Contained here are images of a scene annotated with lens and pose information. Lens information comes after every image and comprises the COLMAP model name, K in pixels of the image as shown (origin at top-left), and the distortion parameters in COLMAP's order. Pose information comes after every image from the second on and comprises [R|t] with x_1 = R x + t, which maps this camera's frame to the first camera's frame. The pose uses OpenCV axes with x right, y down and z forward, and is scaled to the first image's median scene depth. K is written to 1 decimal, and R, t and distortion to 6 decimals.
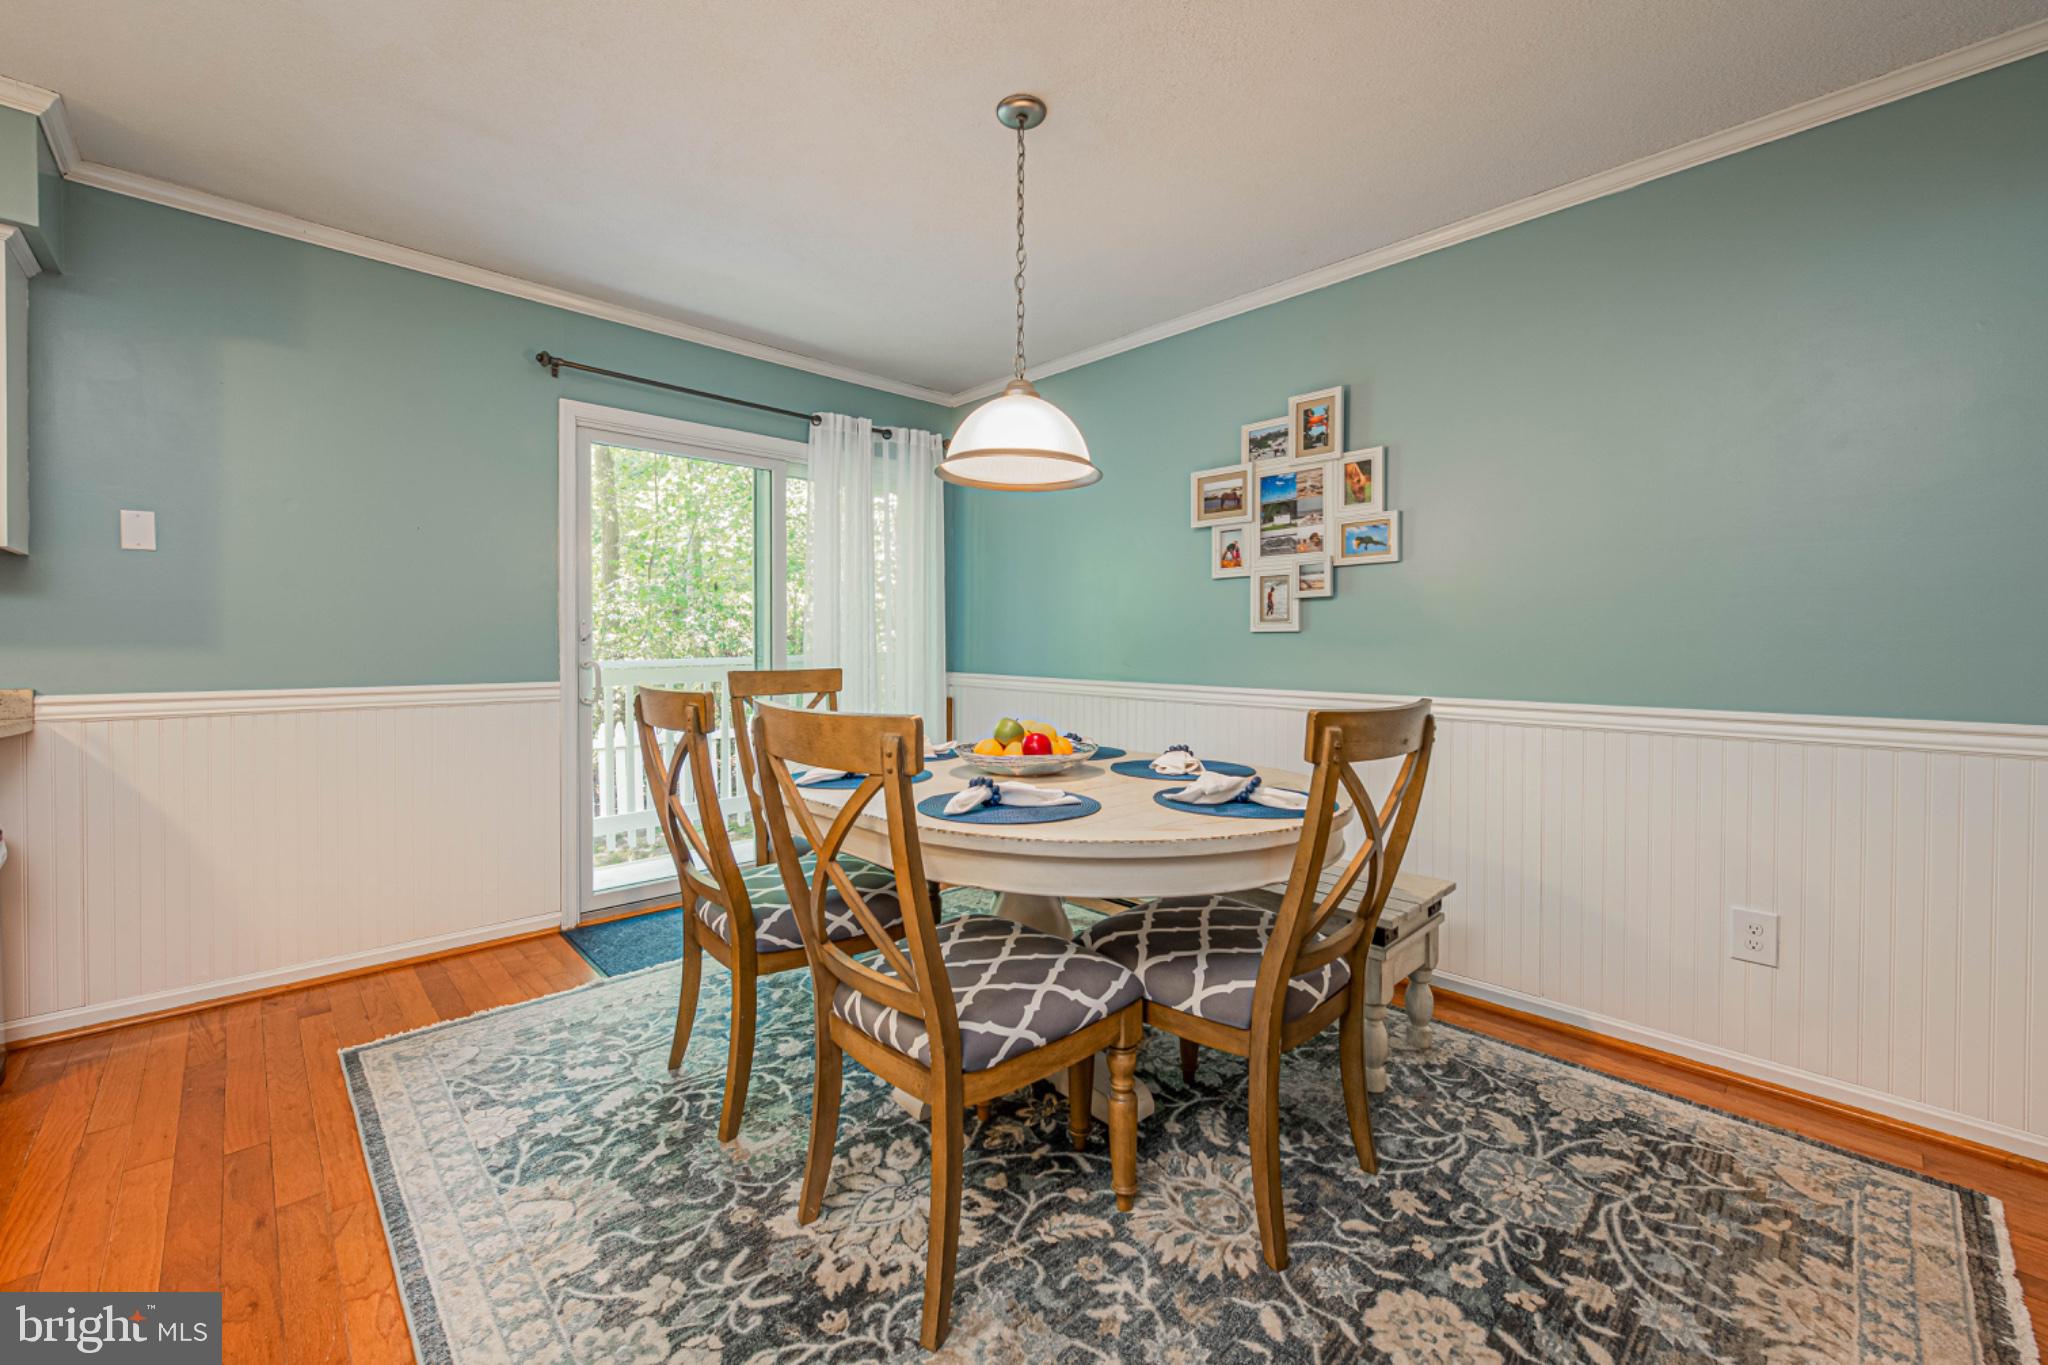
lens RADIAL K [[821.9, 0, 1044.1], [0, 821.9, 659.3], [0, 0, 1]] dist [0.004102, 0.000077]
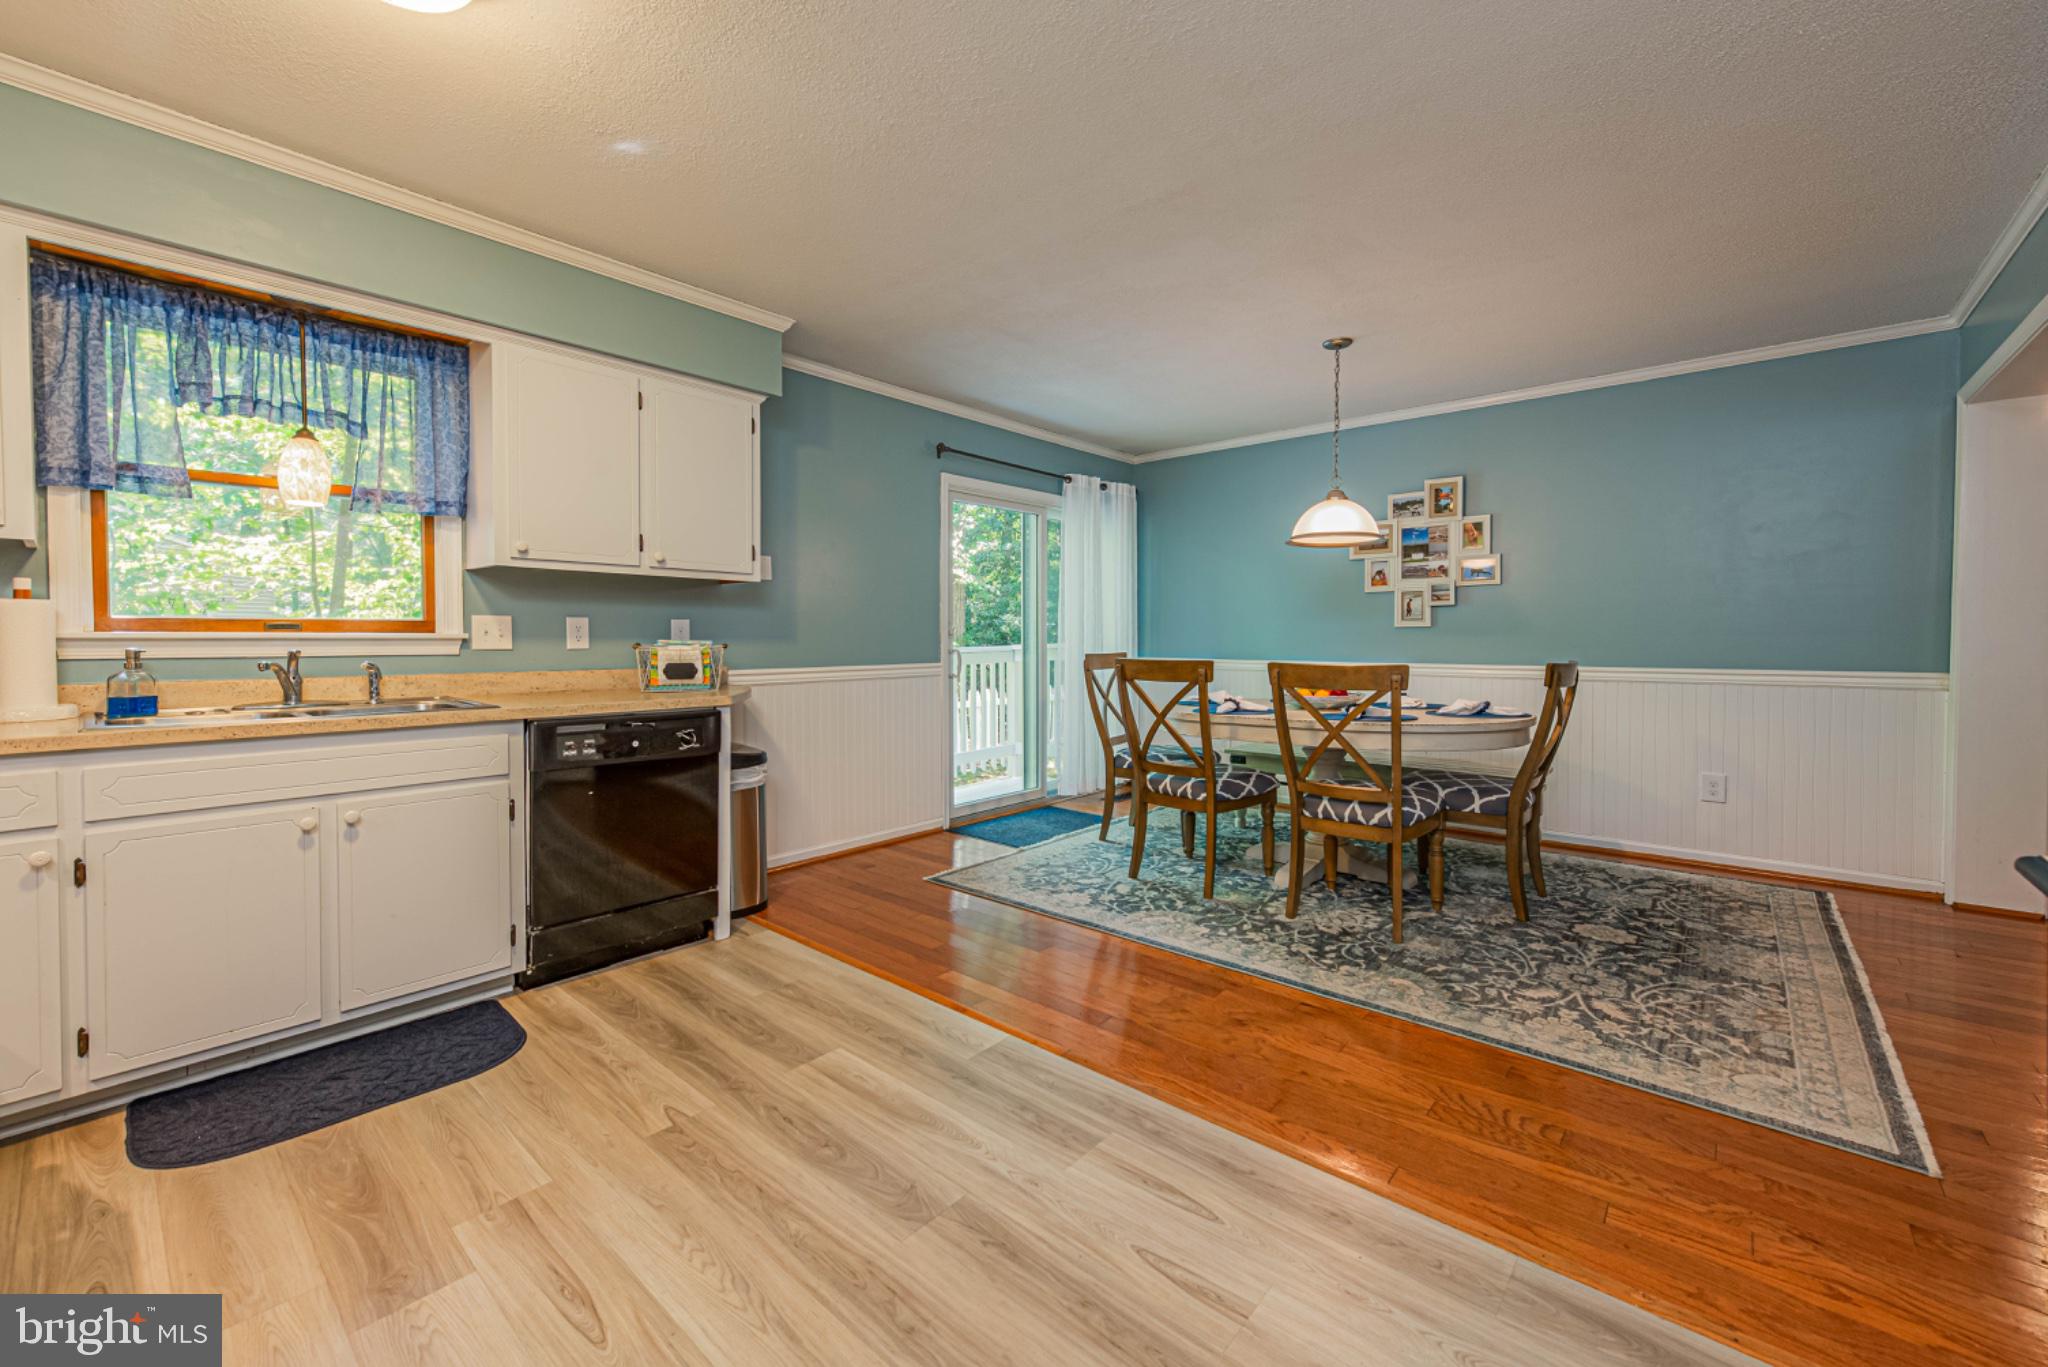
lens RADIAL K [[812.1, 0, 1027.8], [0, 812.1, 661.6], [0, 0, 1]] dist [0.004824, 0.000090]
pose [[0.997057, -0.007658, 0.076283, -0.608067], [0.006880, 0.999922, 0.010460, 0.012433], [-0.076357, -0.009904, 0.997031, -0.530918]]
